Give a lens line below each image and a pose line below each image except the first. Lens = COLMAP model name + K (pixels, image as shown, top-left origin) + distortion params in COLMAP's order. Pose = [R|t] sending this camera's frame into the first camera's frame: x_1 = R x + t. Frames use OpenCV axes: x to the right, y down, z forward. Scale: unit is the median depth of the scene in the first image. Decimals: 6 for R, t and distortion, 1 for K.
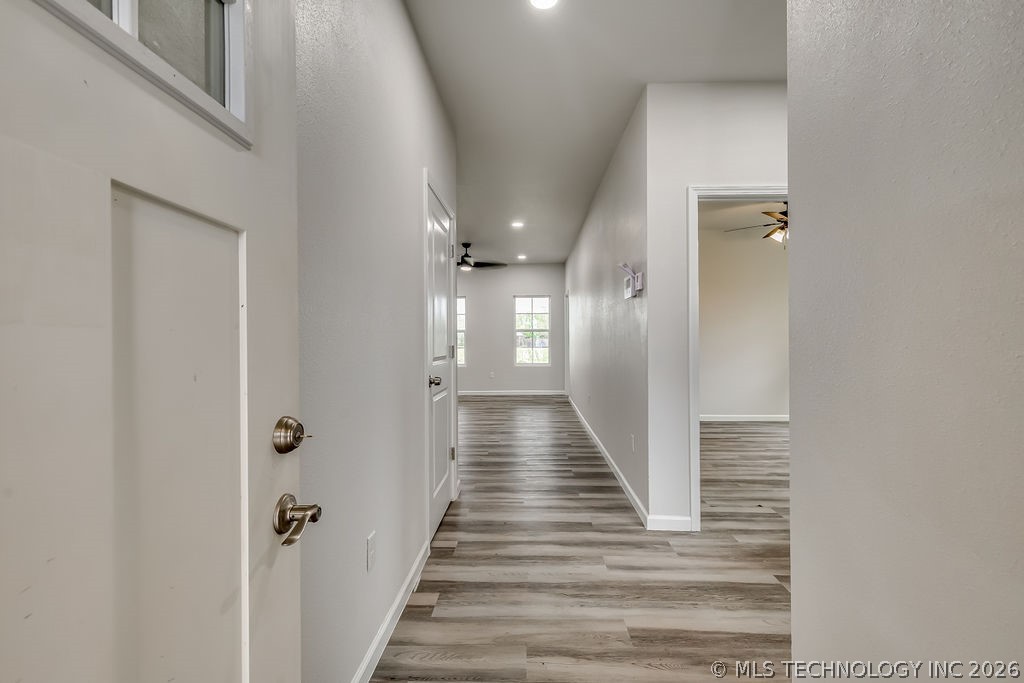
lens RADIAL K [[444.8, 0, 514.2], [0, 444.8, 341.6], [0, 0, 1]] dist [0.007972, -0.001000]
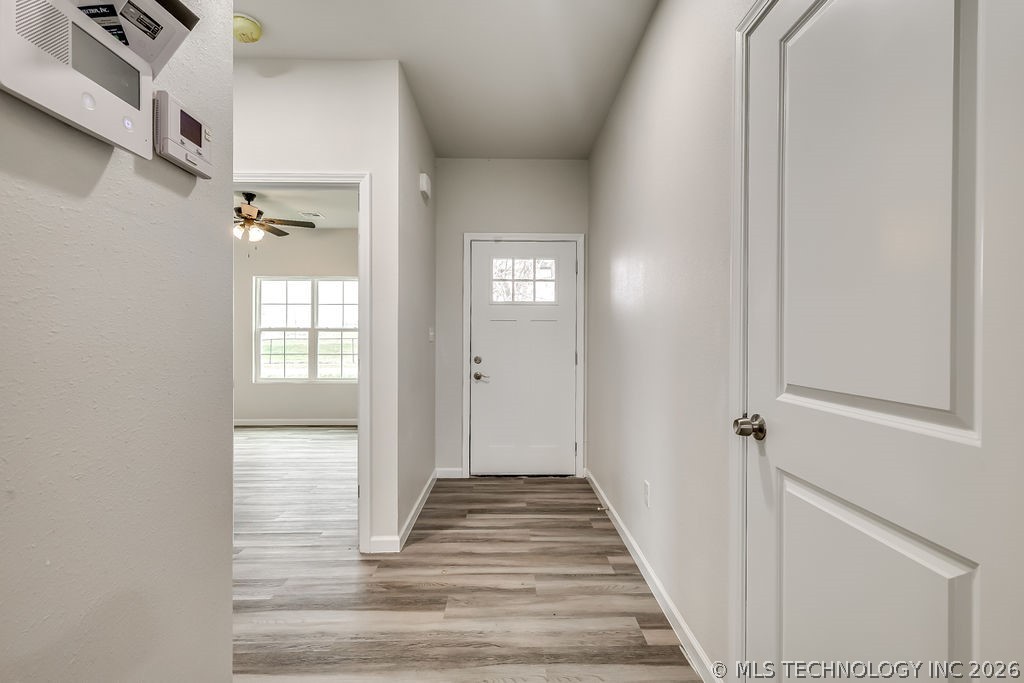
lens RADIAL K [[444.8, 0, 514.6], [0, 444.8, 339.4], [0, 0, 1]] dist [0.007972, -0.001000]
pose [[-0.998467, 0.004689, -0.055152, 0.129487], [0.004554, 0.999986, 0.002574, -0.008492], [0.055163, 0.002319, -0.998475, 1.891009]]
